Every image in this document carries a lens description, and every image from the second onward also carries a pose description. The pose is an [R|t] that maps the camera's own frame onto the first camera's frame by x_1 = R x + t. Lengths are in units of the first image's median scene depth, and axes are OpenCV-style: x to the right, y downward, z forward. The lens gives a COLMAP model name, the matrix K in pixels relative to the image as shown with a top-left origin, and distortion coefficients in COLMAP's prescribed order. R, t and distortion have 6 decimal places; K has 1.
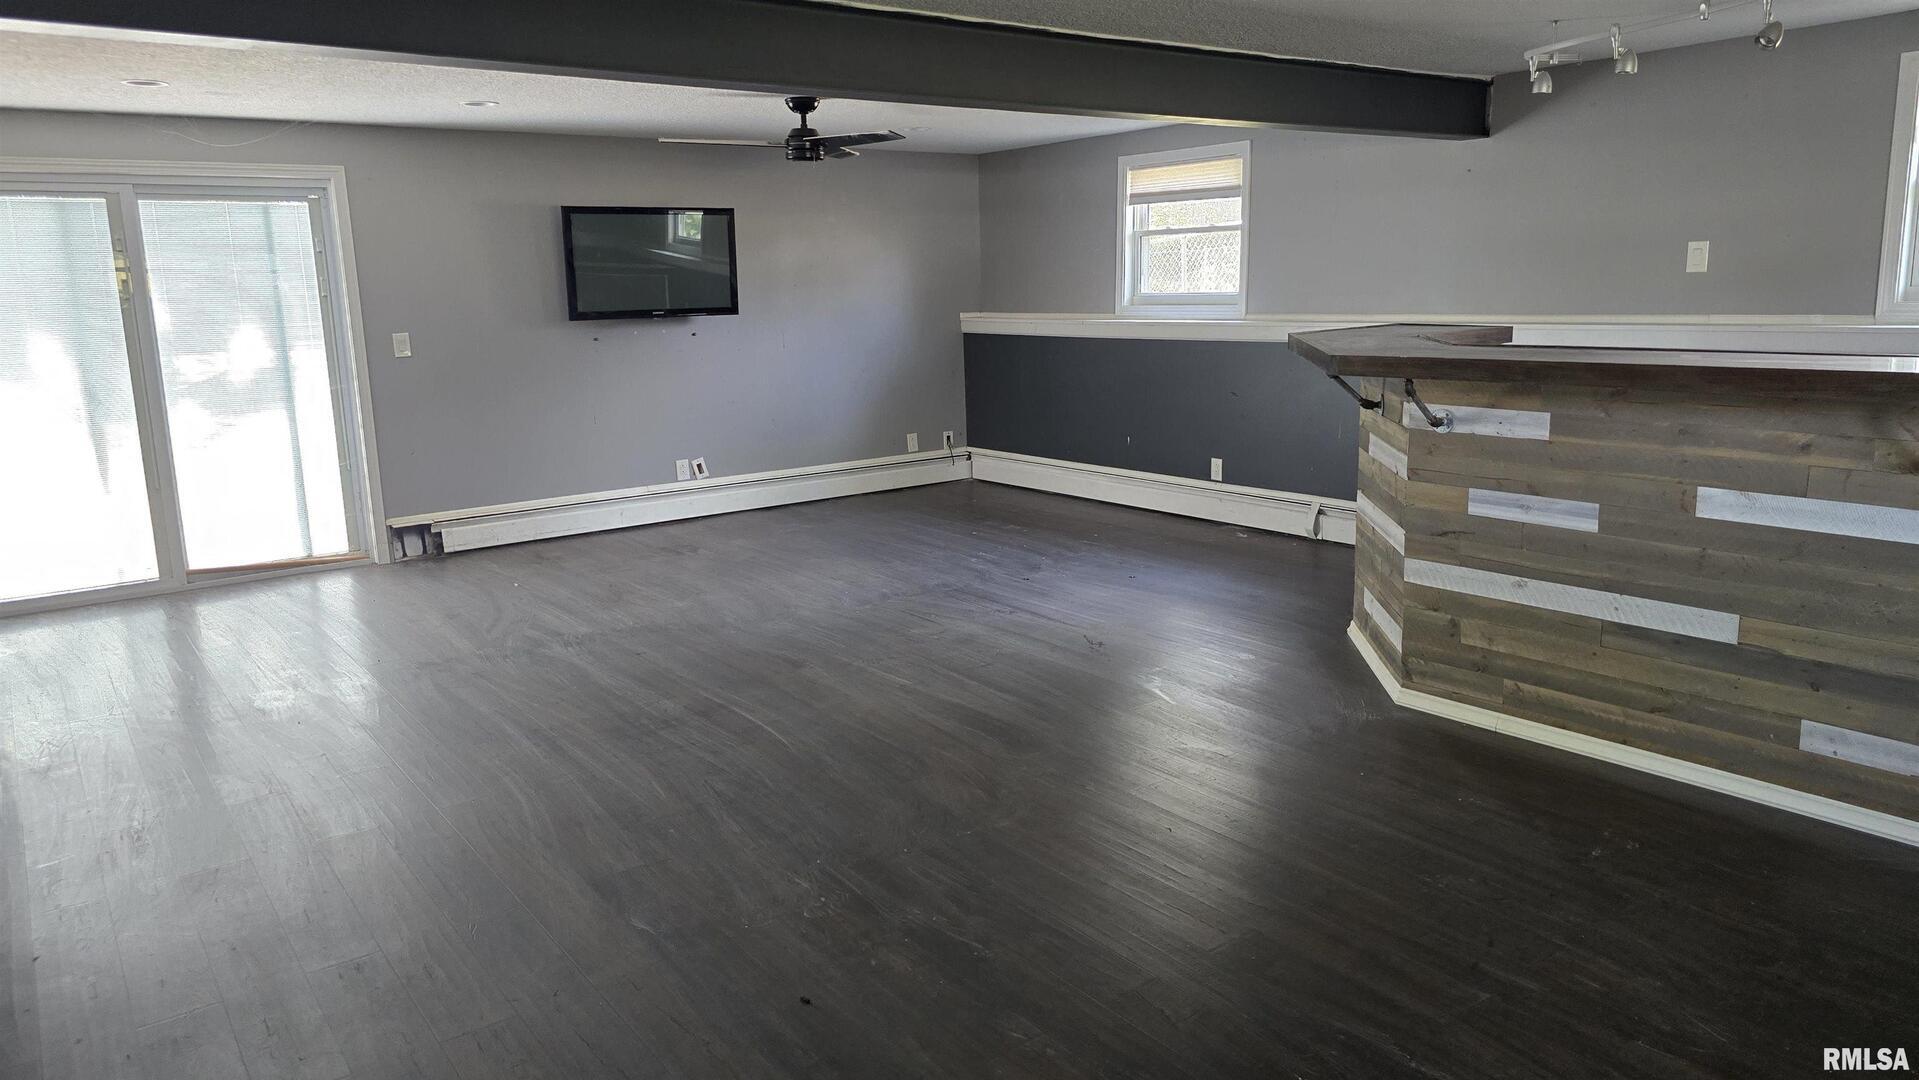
lens RADIAL K [[1278.4, 0, 973.2], [0, 1278.4, 509.4], [0, 0, 1]] dist [0.057882, -0.001240]
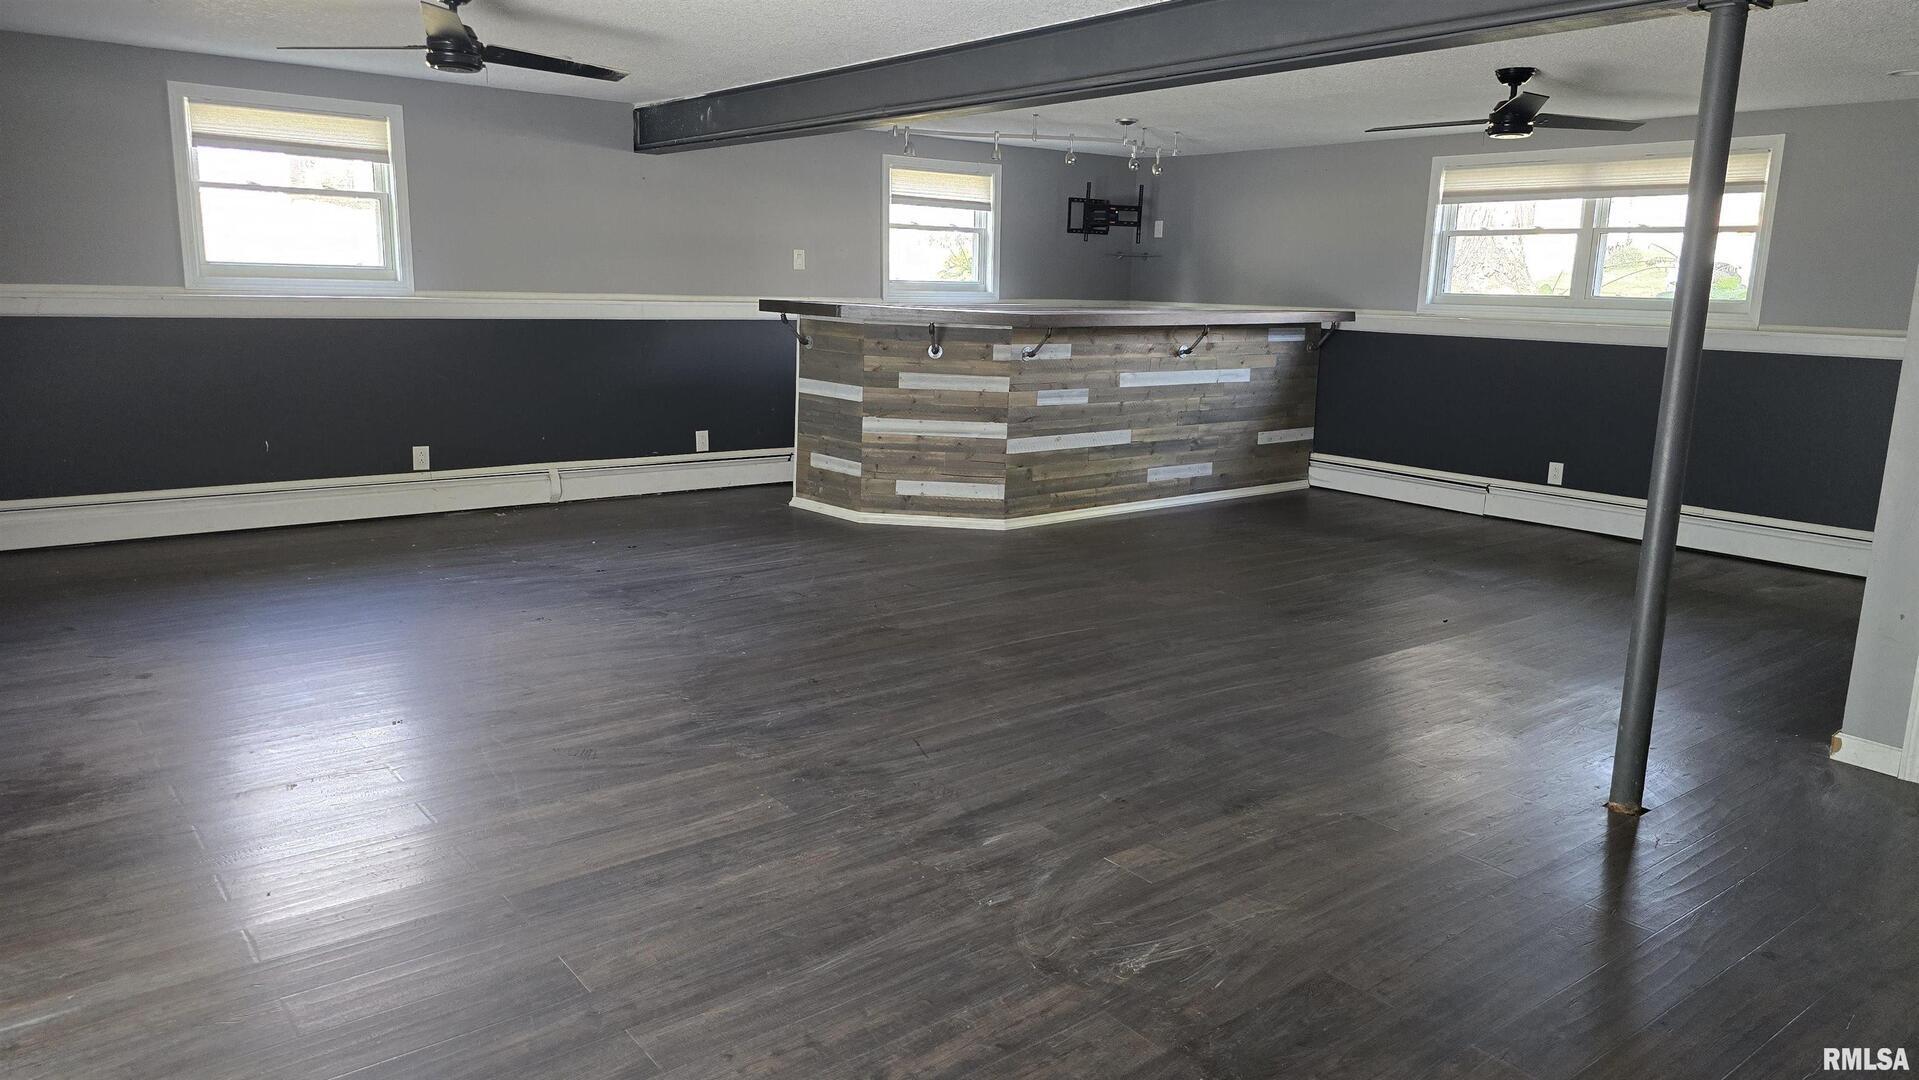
lens RADIAL K [[1278.4, 0, 973.2], [0, 1278.4, 509.4], [0, 0, 1]] dist [0.057882, -0.001240]
pose [[-0.007995, -0.158994, 0.987247, -1.392509], [0.154689, 0.975198, 0.158306, -0.151648], [-0.987931, 0.153982, 0.016798, 1.106862]]
